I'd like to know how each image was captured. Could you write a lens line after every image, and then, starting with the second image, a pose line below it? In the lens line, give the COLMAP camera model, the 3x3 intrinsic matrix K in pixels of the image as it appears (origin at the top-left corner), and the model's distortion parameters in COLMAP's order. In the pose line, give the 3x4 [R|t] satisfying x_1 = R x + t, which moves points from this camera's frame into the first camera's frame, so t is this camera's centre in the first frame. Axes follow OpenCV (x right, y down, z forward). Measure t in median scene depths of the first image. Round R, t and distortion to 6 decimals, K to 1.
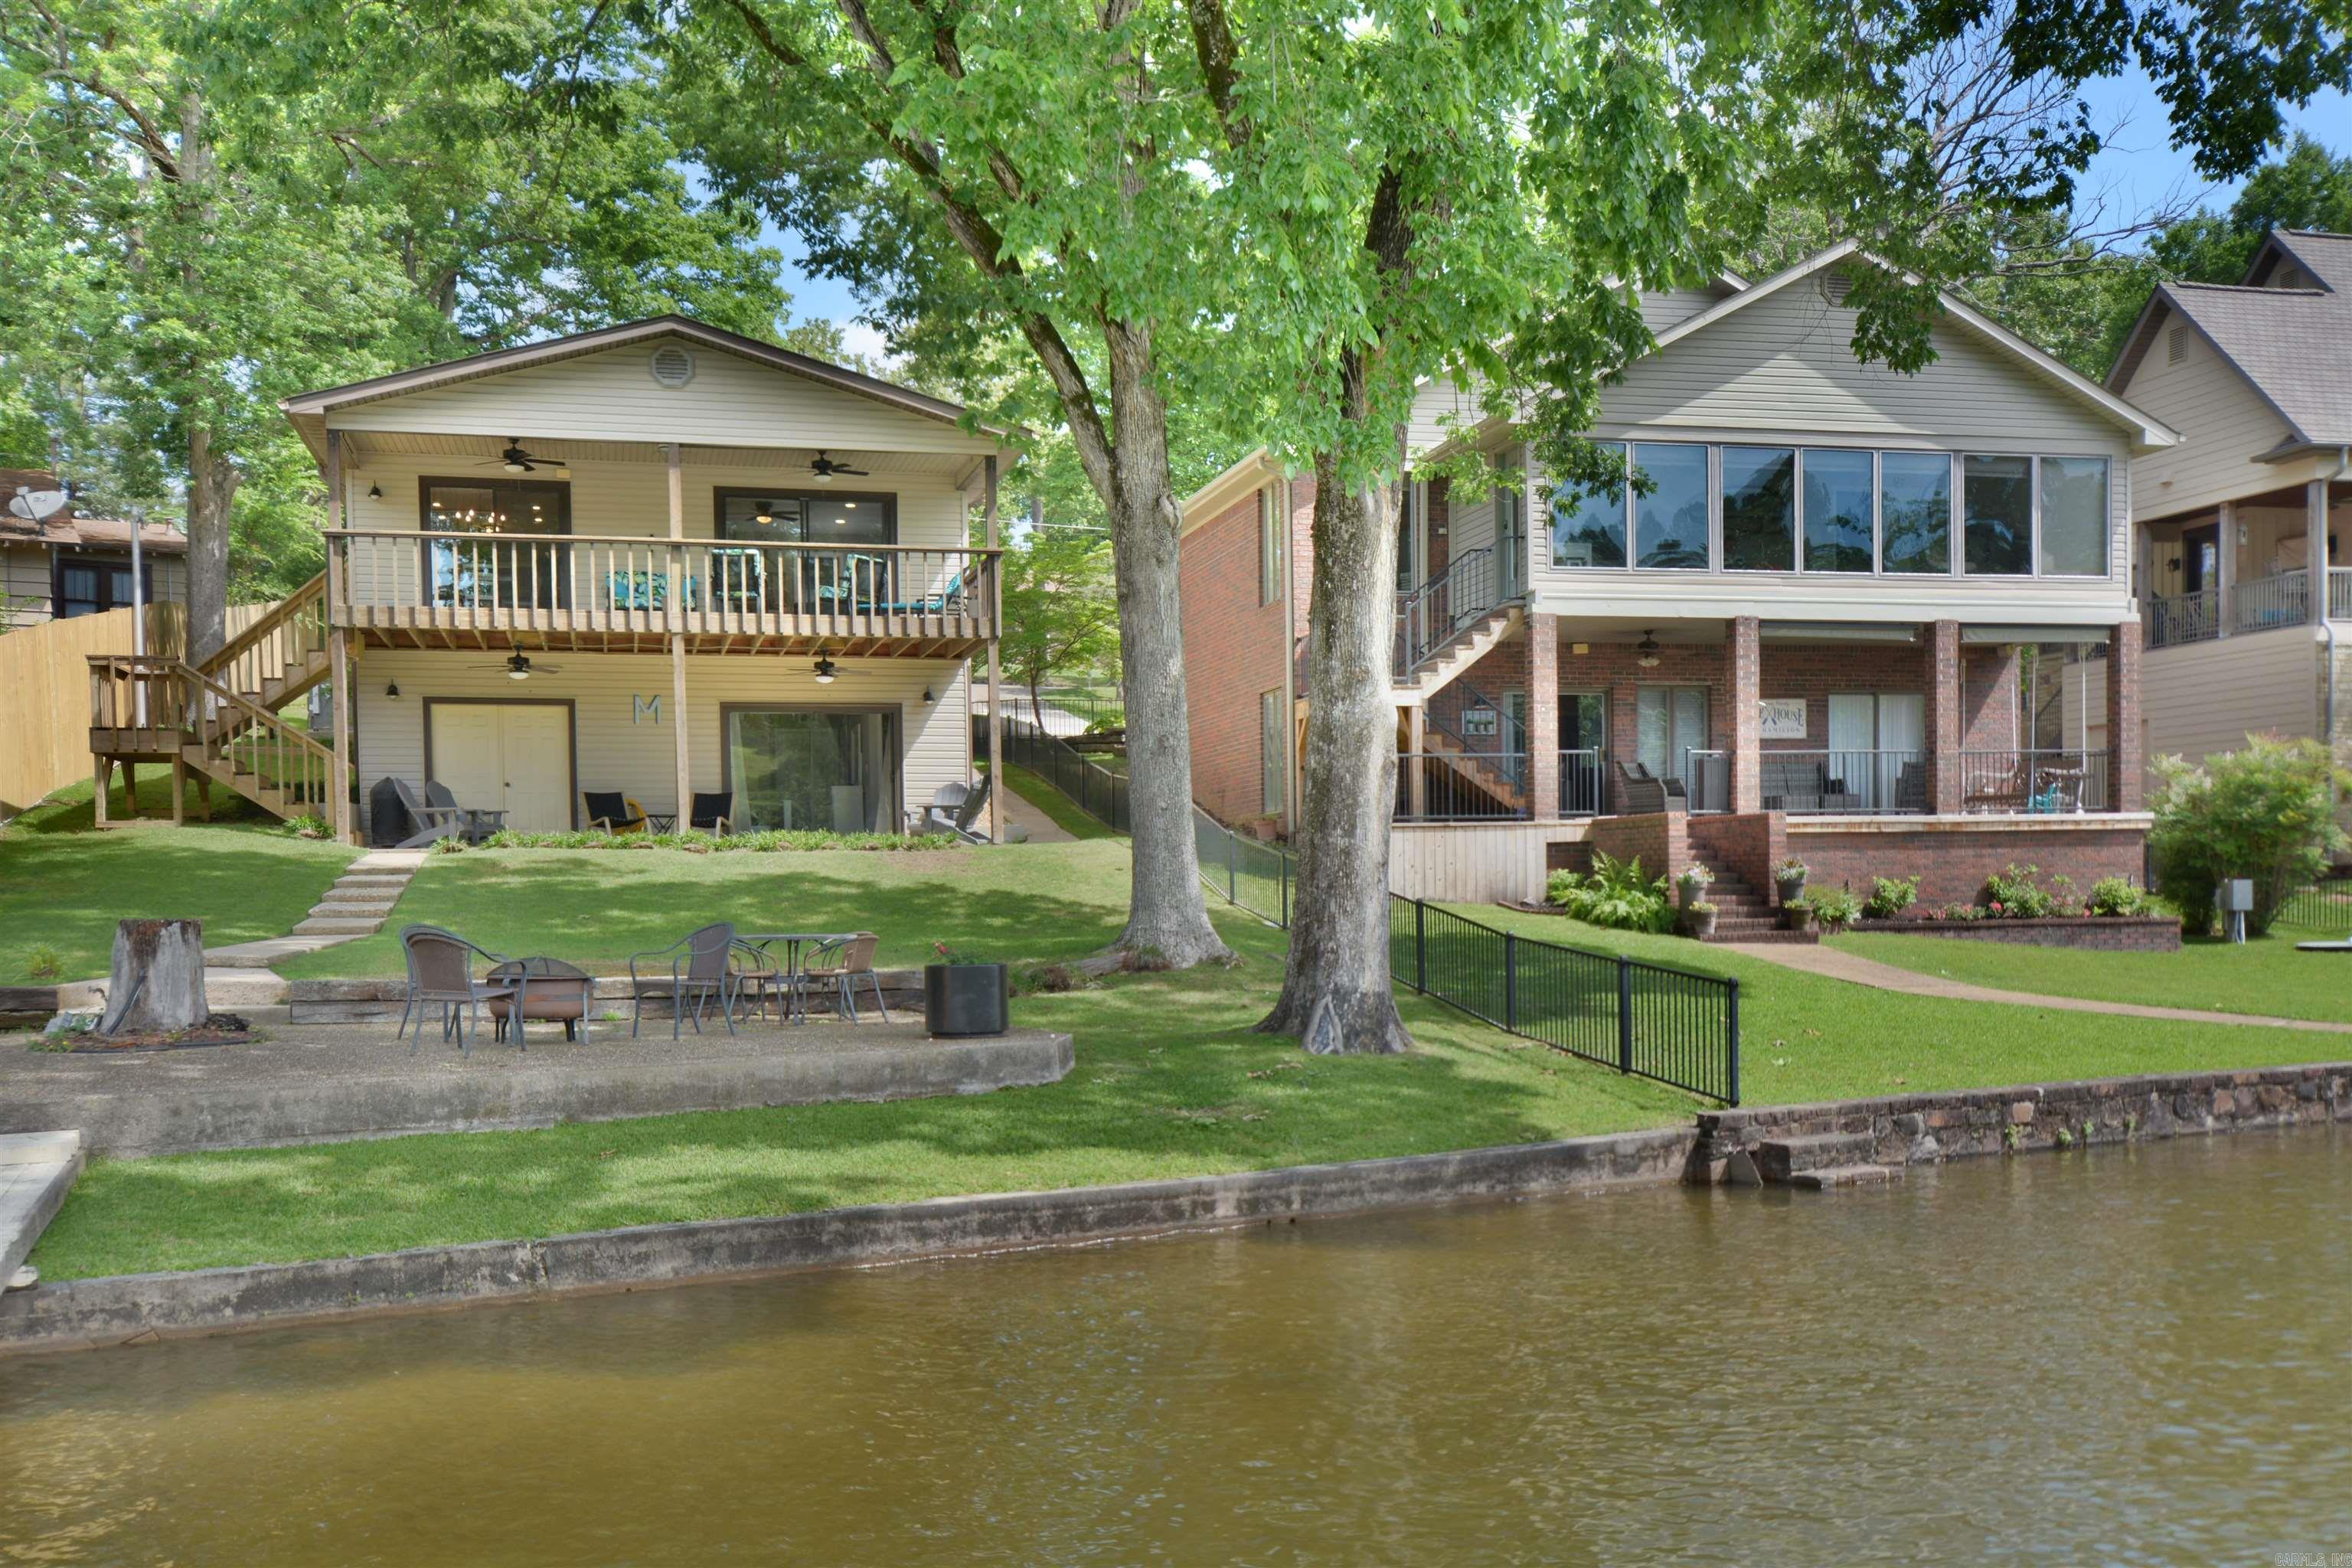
lens RADIAL K [[2439.2, 0, 1176.0], [0, 2439.2, 784.0], [0, 0, 1]] dist [0.029624, 0.010158]
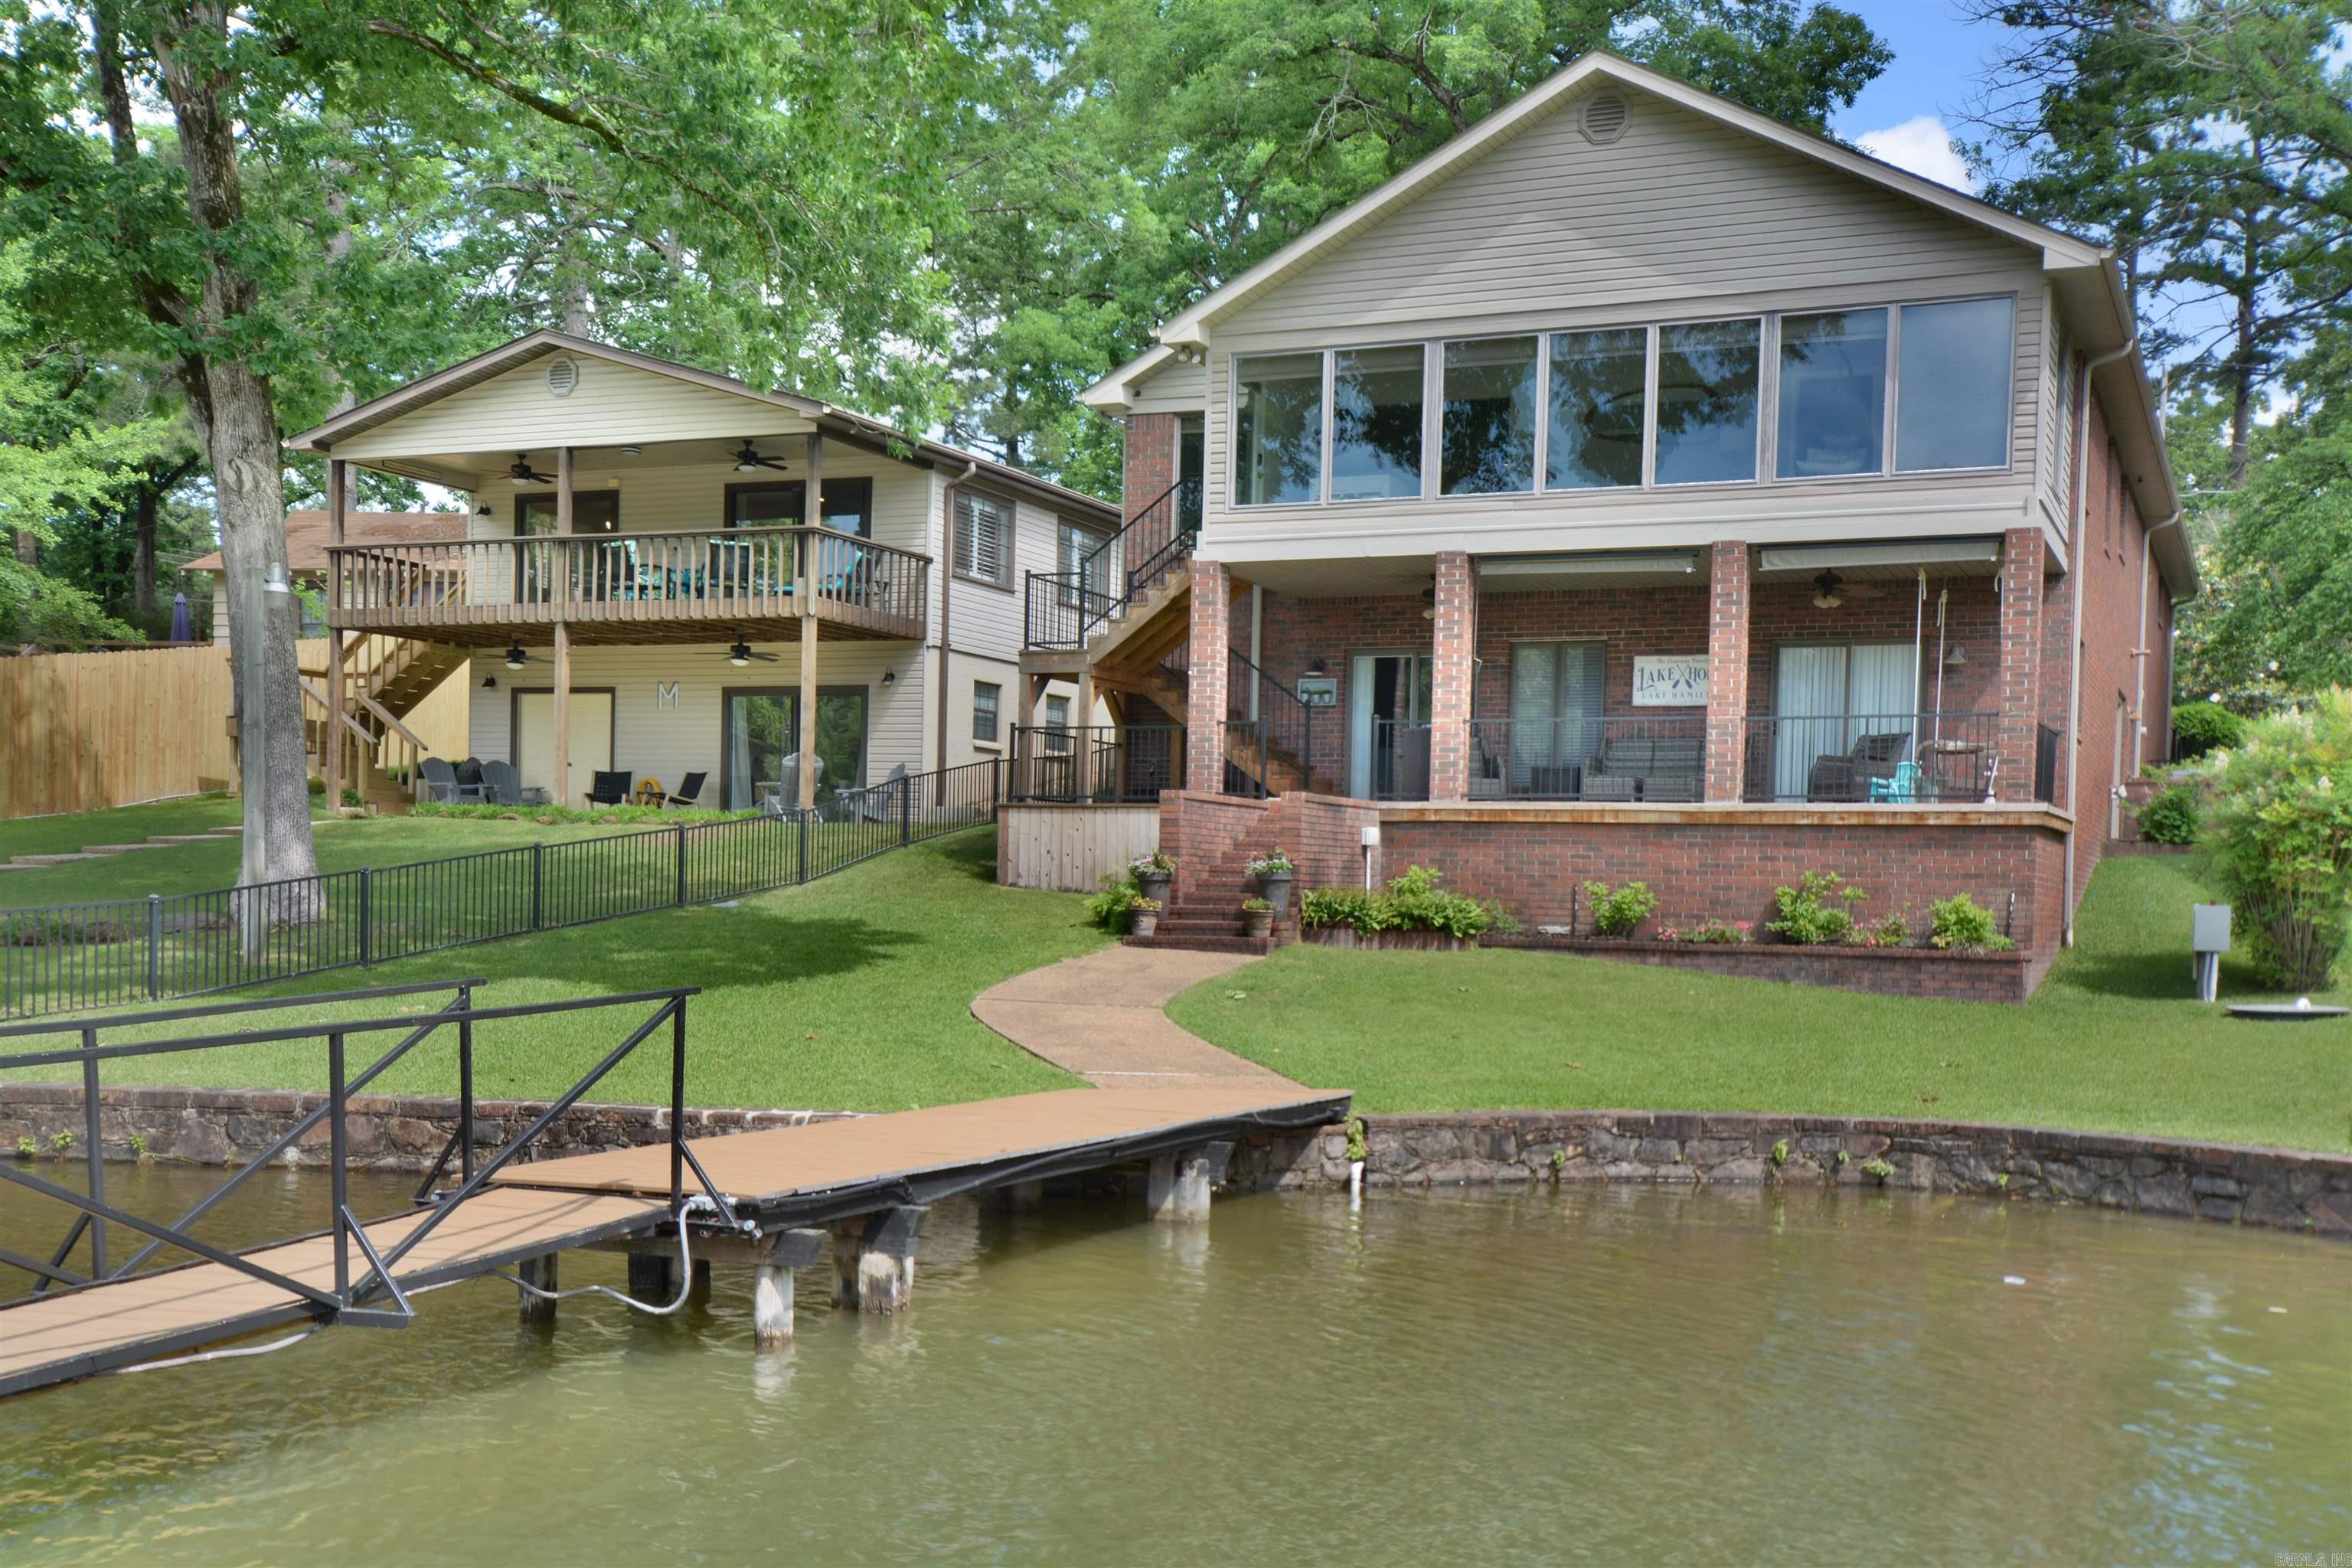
lens RADIAL K [[2439.2, 0, 1176.0], [0, 2439.2, 784.0], [0, 0, 1]] dist [0.029624, 0.010158]
pose [[0.777768, 0.003643, -0.628541, 0.669100], [-0.005501, 0.999984, -0.001012, 0.008911], [0.628527, 0.004245, 0.777776, 0.322783]]
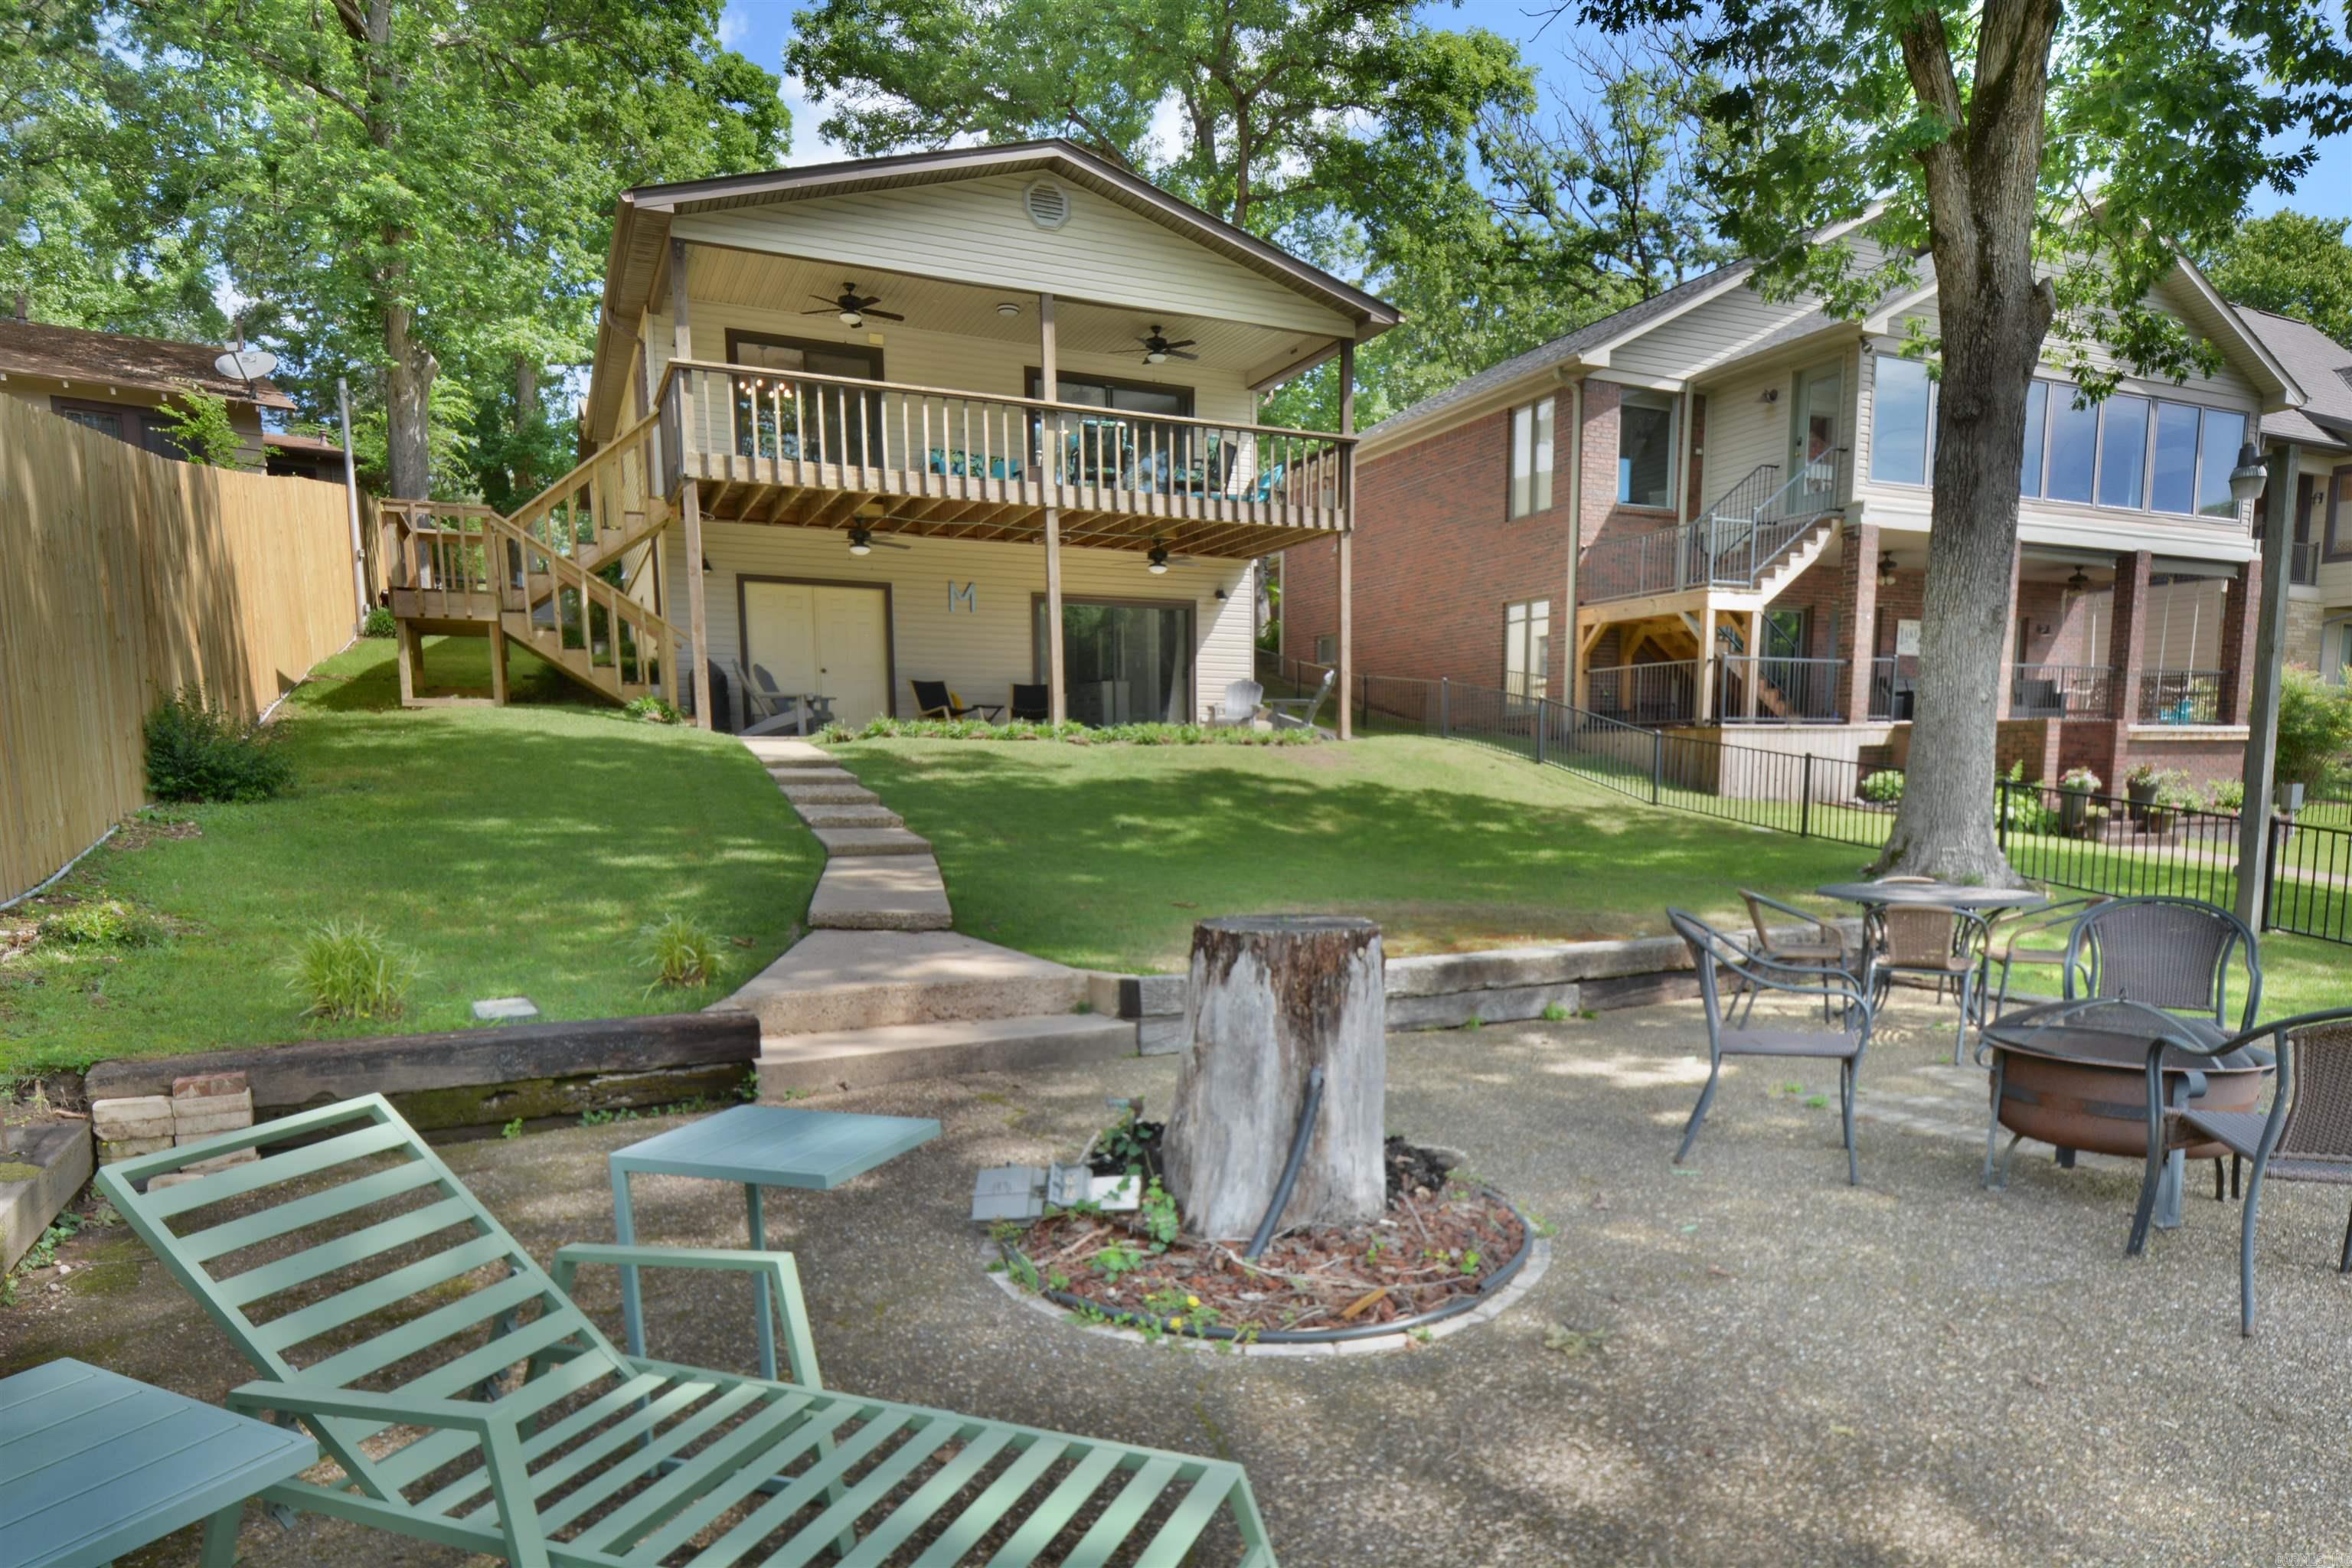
lens RADIAL K [[1452.1, 0, 1174.9], [0, 1452.1, 912.7], [0, 0, 1]] dist [0.033639, -0.046345]
pose [[0.983294, -0.007406, 0.181875, -0.253563], [-0.018819, 0.989682, 0.142039, 0.011293], [-0.181050, -0.143089, 0.973009, 0.416332]]
